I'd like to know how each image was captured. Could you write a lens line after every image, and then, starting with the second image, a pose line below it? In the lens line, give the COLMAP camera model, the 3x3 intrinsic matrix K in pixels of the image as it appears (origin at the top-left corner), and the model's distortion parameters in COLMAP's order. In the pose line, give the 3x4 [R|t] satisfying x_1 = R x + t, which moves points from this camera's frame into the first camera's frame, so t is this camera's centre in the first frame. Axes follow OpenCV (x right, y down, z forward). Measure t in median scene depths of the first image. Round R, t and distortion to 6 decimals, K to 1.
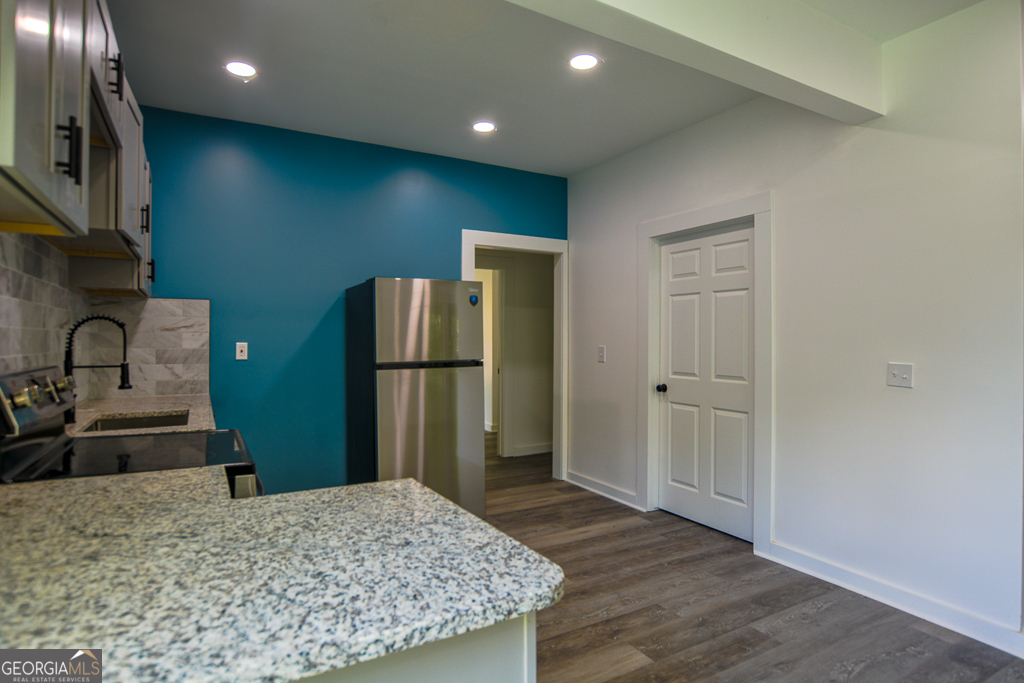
lens RADIAL K [[549.7, 0, 505.0], [0, 549.7, 339.4], [0, 0, 1]] dist [-0.021354, 0.003074]
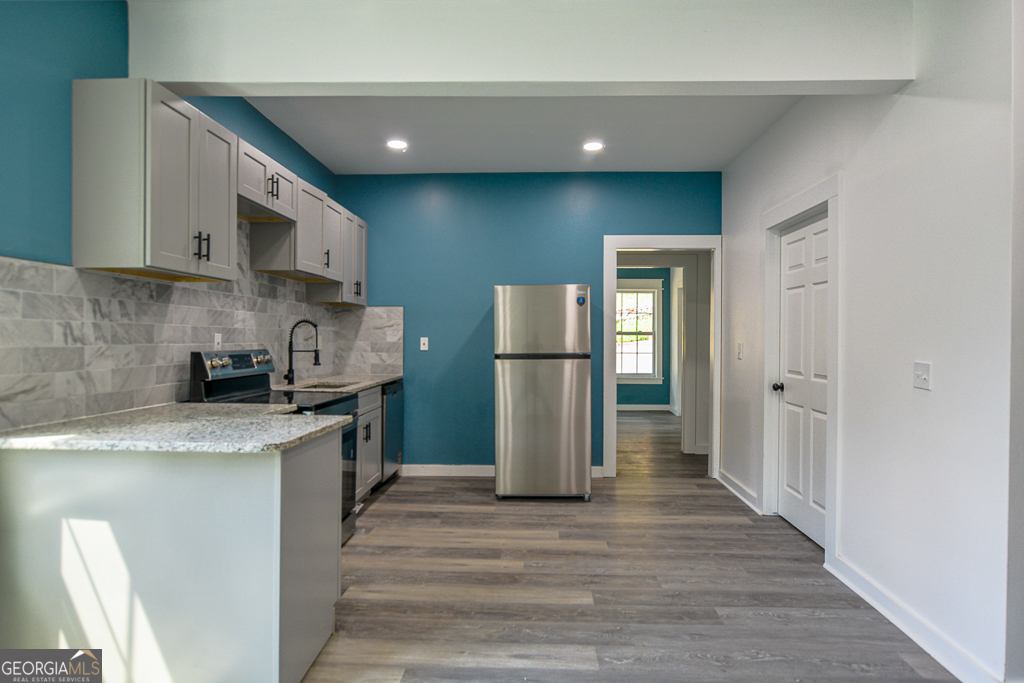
lens RADIAL K [[568.3, 0, 505.0], [0, 568.3, 339.8], [0, 0, 1]] dist [-0.012119, 0.001224]
pose [[0.848688, 0.004668, -0.528874, 0.459283], [-0.002322, 0.999984, 0.005100, 0.003625], [0.528889, -0.003100, 0.848685, -0.092269]]
